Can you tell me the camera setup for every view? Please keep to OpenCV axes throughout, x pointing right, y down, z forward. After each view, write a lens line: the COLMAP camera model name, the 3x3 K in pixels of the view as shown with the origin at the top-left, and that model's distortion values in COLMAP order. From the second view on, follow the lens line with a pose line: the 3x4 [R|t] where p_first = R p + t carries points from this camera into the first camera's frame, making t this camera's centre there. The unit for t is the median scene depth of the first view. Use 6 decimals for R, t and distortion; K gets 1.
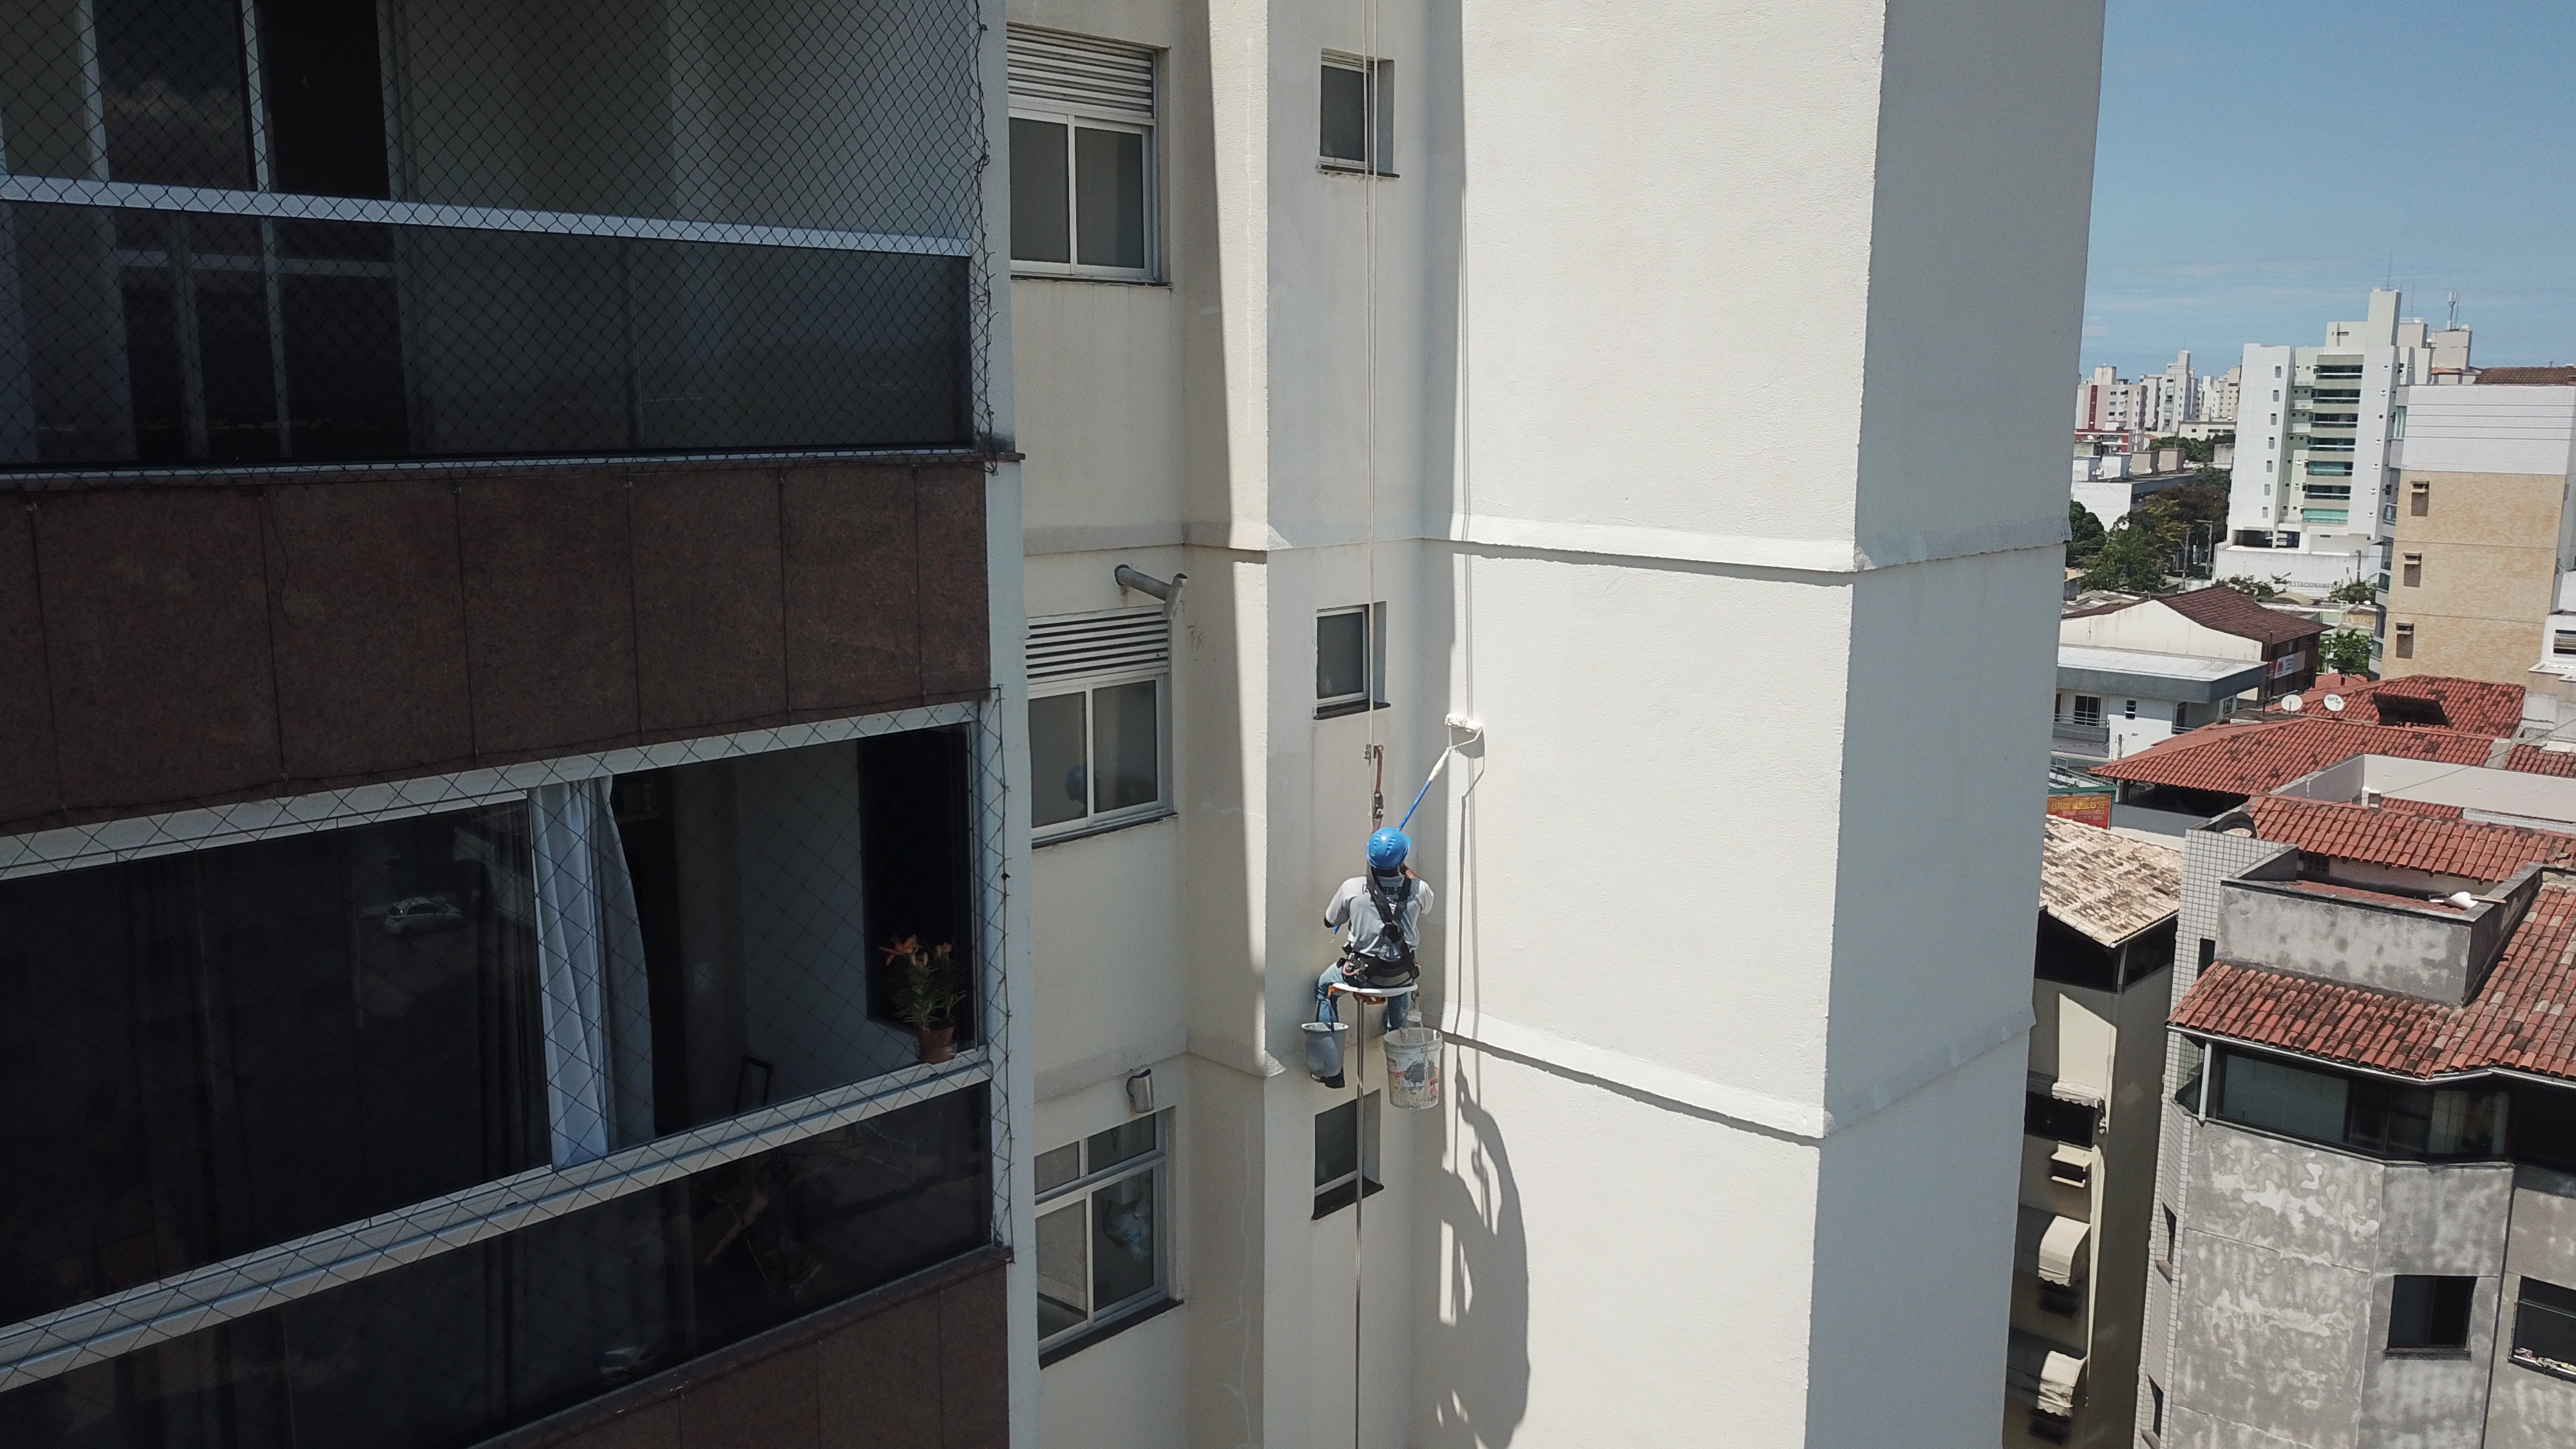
lens RADIAL K [[1971.7, 0, 1288.9], [0, 1971.7, 723.0], [0, 0, 1]] dist [0.001834, 0.000960]
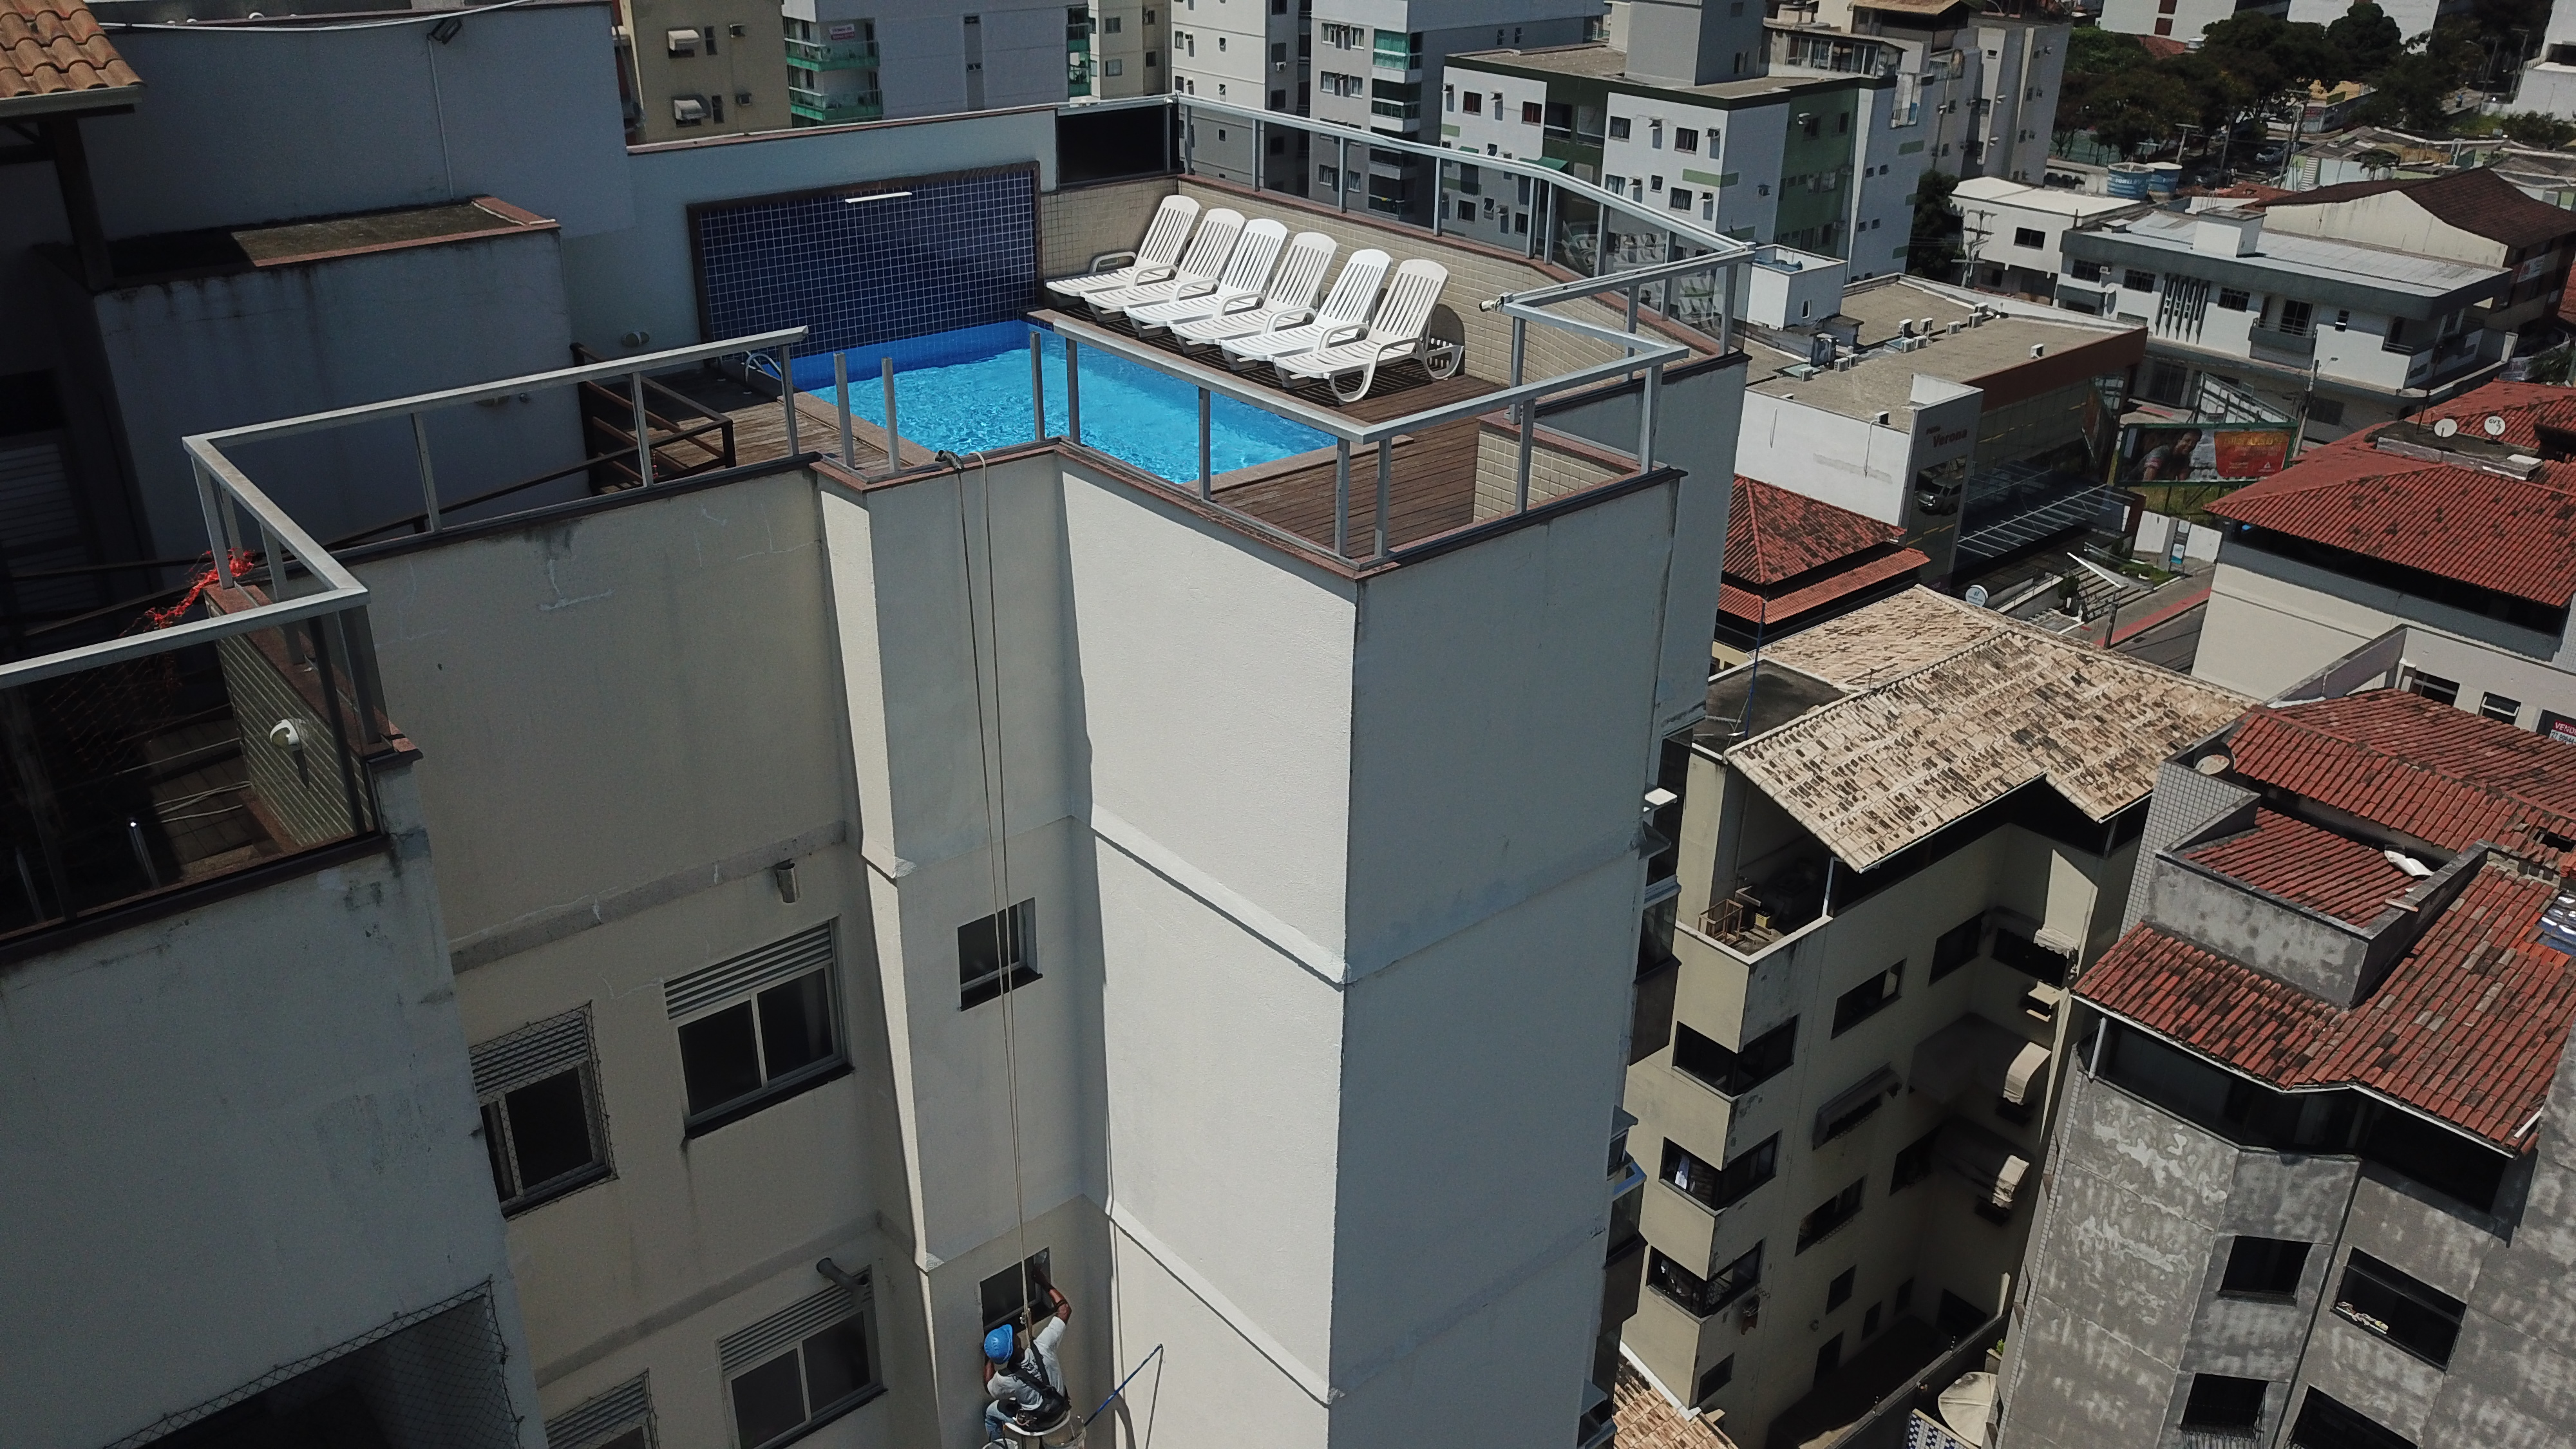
lens RADIAL K [[1971.7, 0, 1285.0], [0, 1971.7, 727.3], [0, 0, 1]] dist [0.001834, 0.000960]
pose [[0.993459, 0.053515, -0.100876, 0.119440], [-0.023362, 0.959953, 0.279185, -0.287226], [0.111777, -0.275003, 0.954924, -0.045986]]
